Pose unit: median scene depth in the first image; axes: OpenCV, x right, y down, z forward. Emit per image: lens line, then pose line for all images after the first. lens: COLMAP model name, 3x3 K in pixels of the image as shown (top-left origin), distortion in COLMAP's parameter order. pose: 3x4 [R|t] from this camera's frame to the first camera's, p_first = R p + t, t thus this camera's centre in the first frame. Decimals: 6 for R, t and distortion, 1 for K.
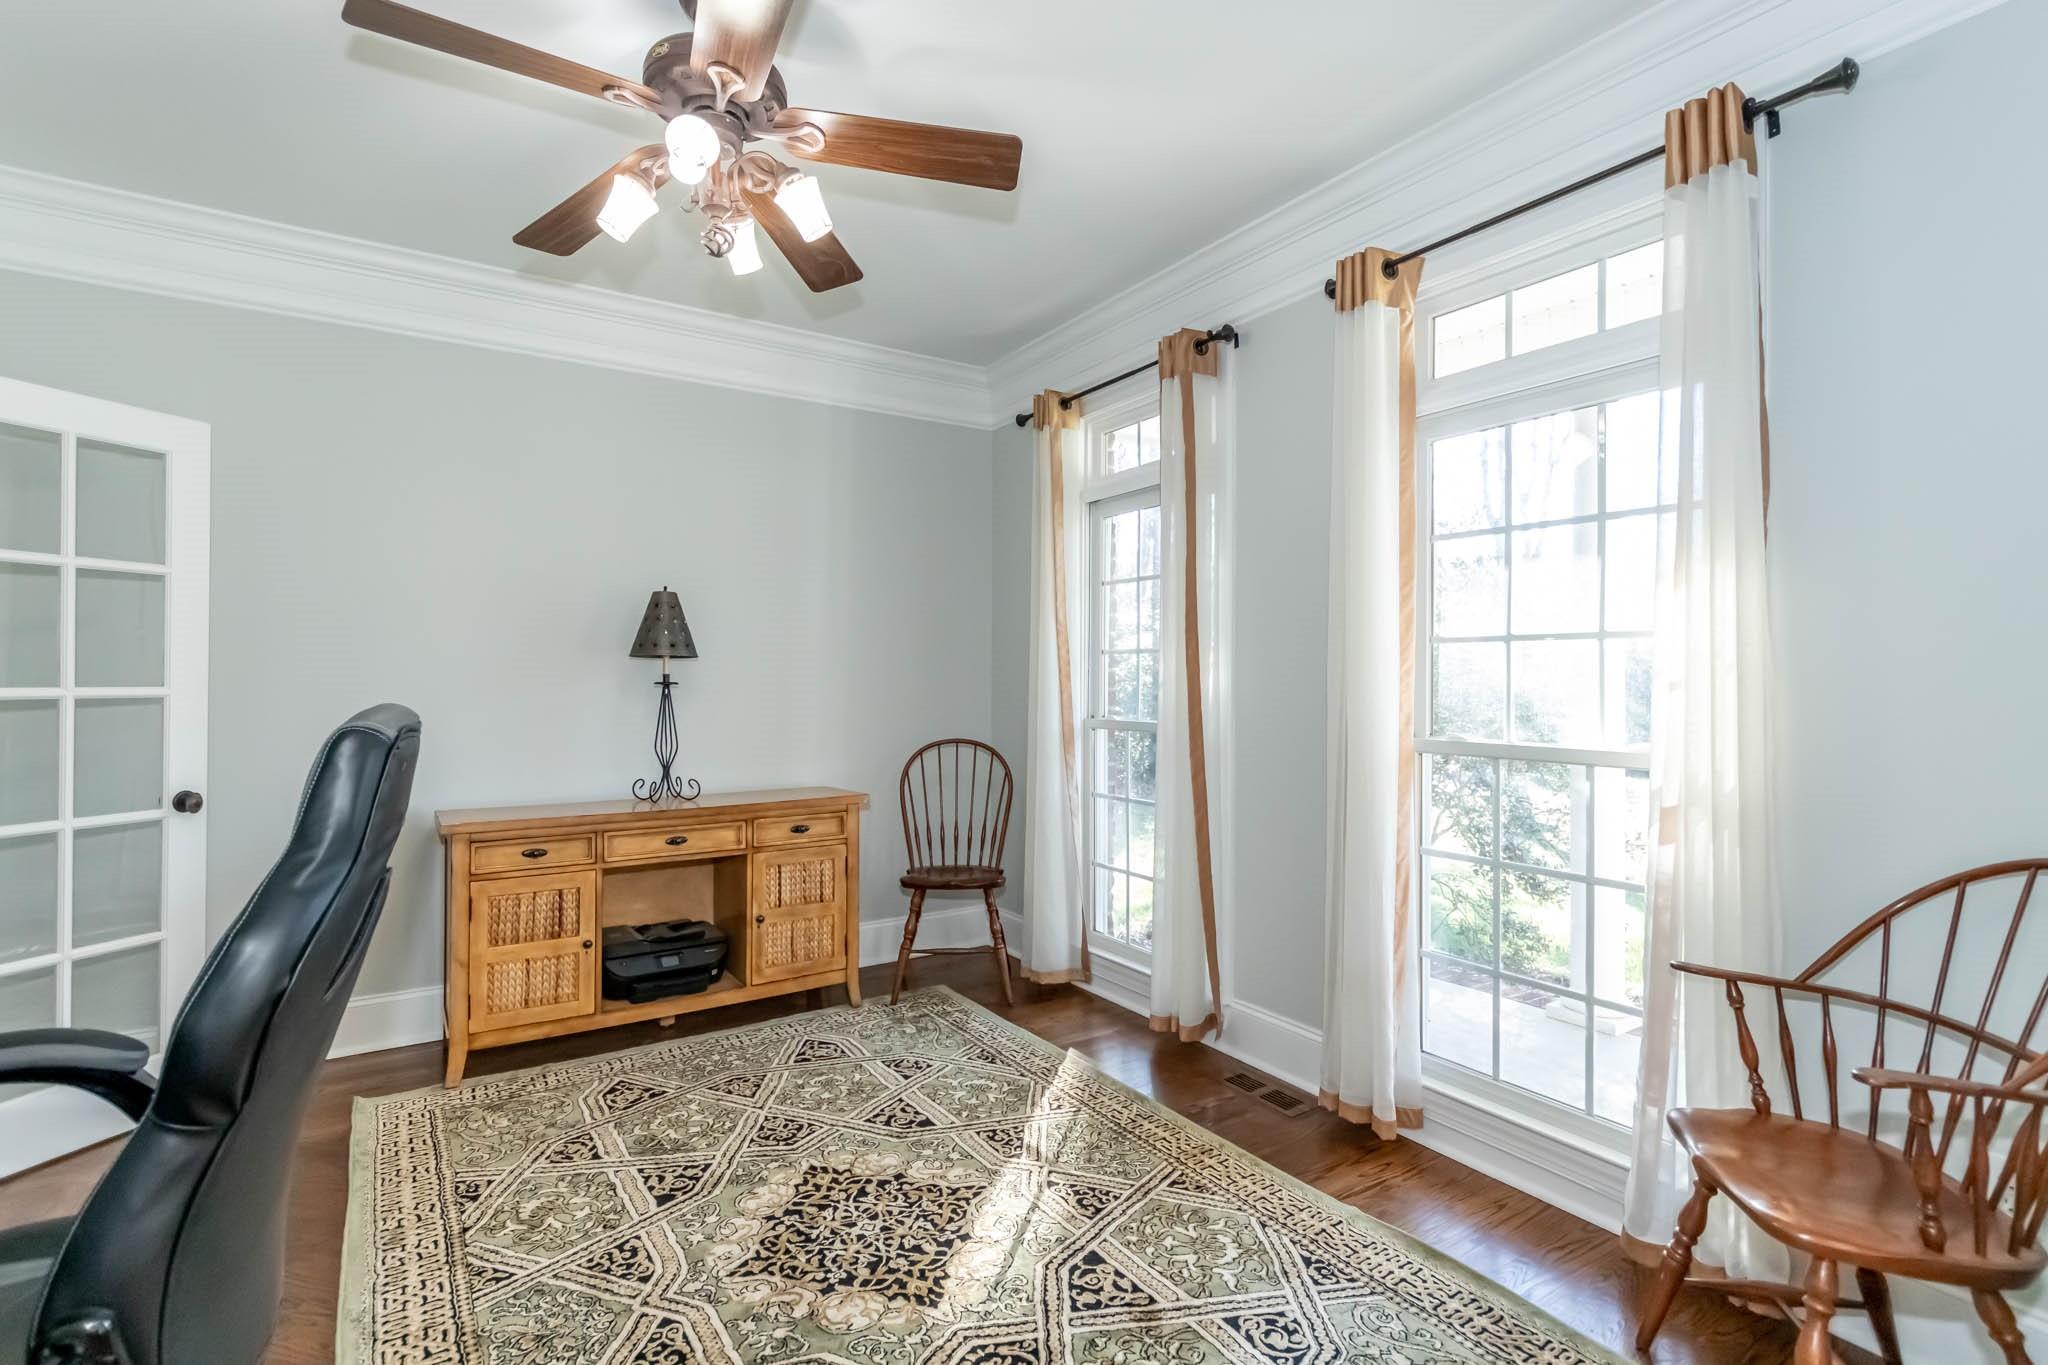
lens RADIAL K [[953.3, 0, 1015.0], [0, 953.3, 680.8], [0, 0, 1]] dist [0.004576, -0.003065]
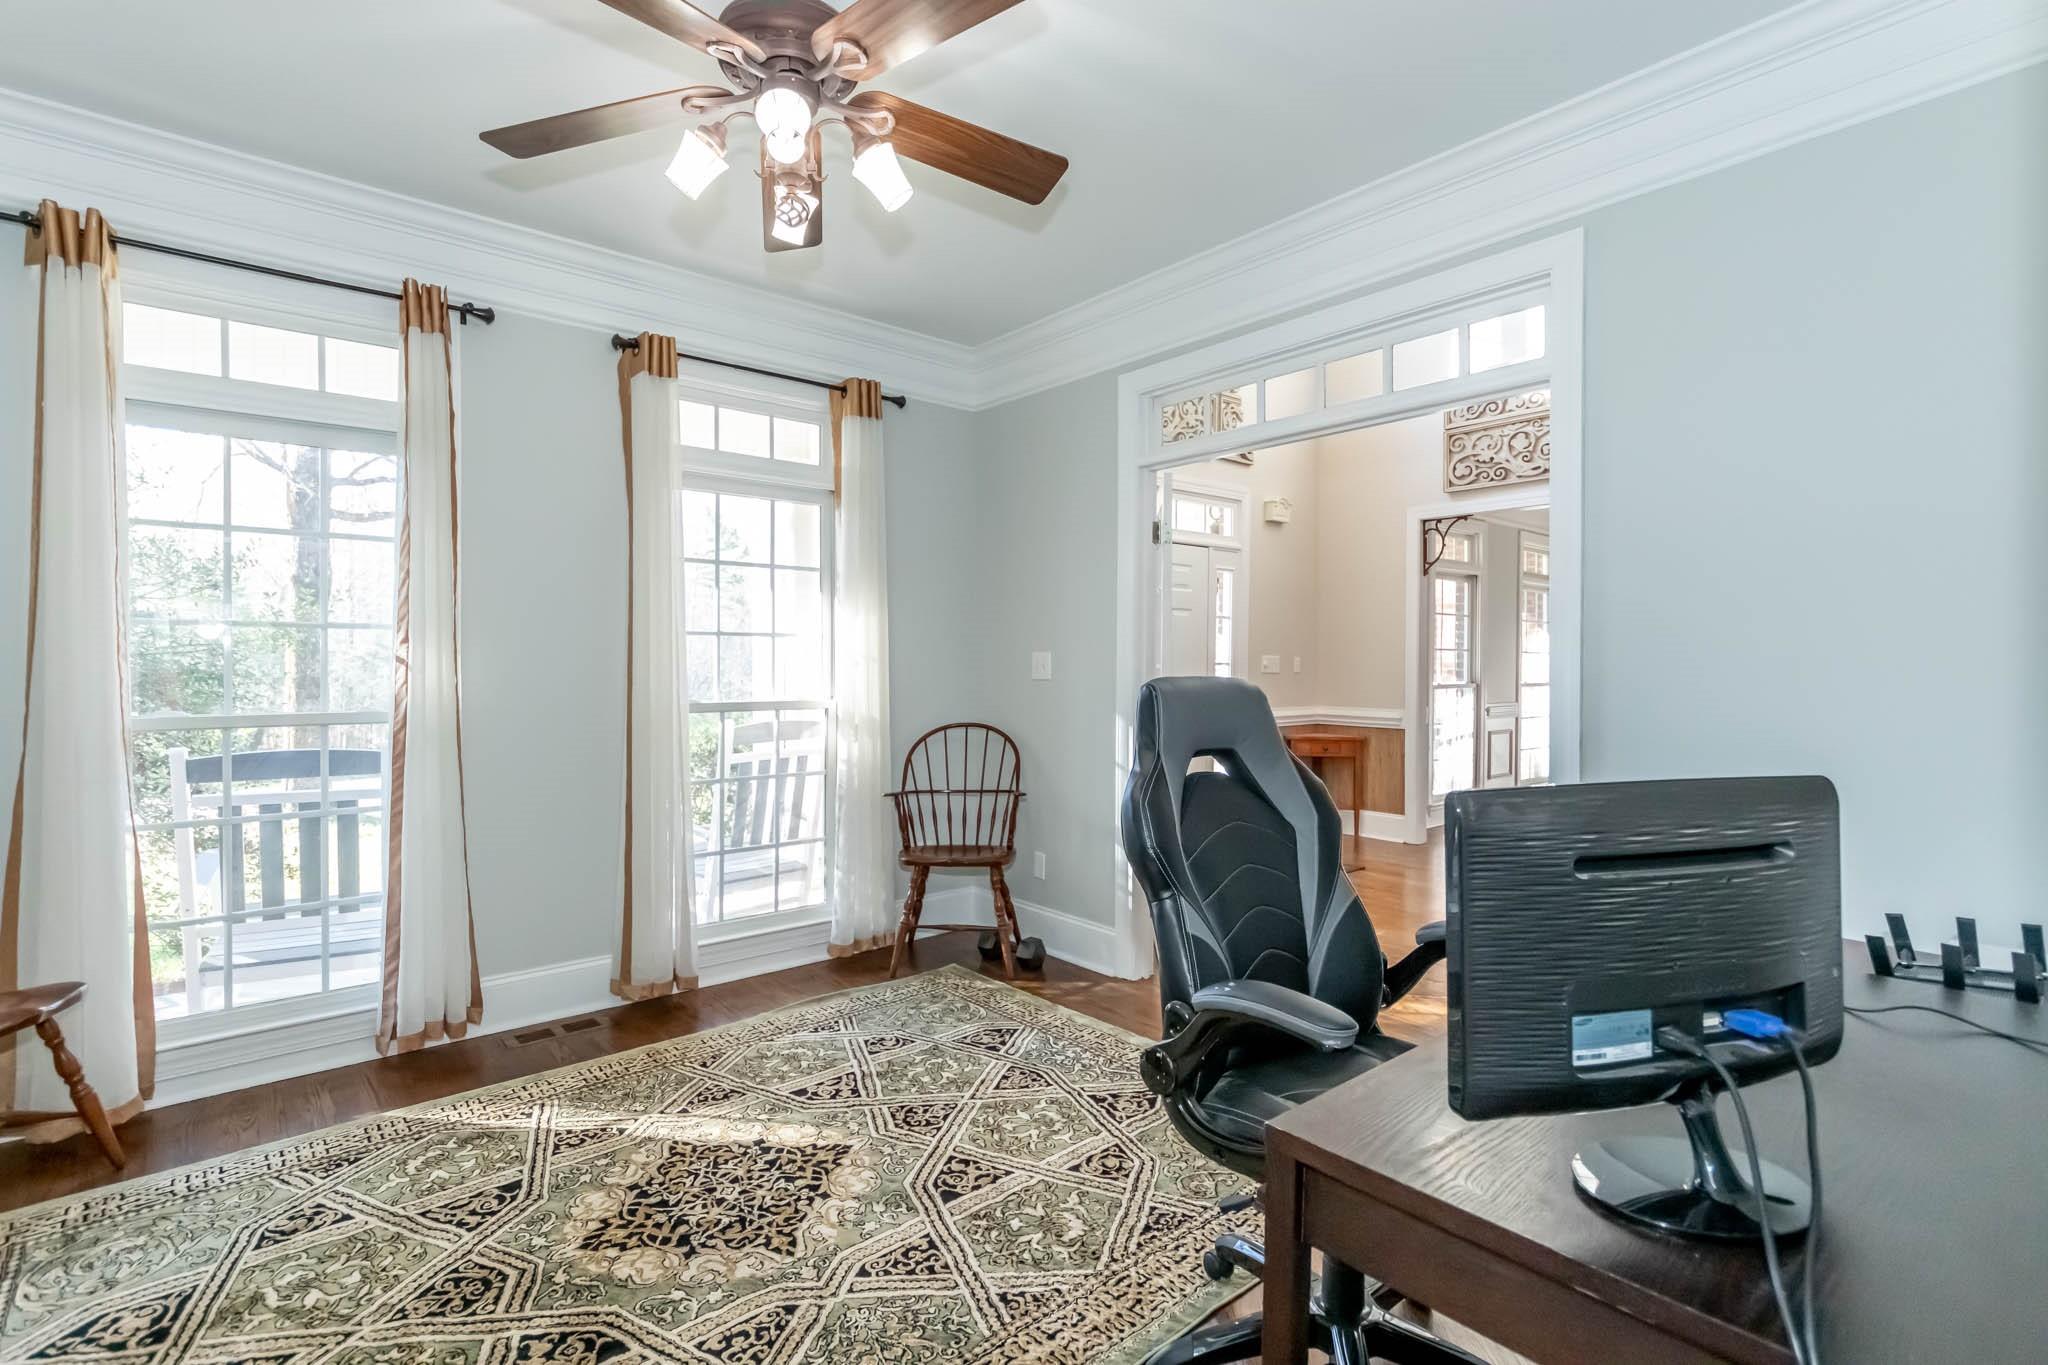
lens RADIAL K [[953.3, 0, 1011.1], [0, 953.3, 679.7], [0, 0, 1]] dist [0.004576, -0.003065]
pose [[-0.124005, -0.014432, 0.992177, -1.115134], [0.000194, 0.999894, 0.014569, 0.008243], [-0.992282, 0.001999, -0.123990, 0.765870]]
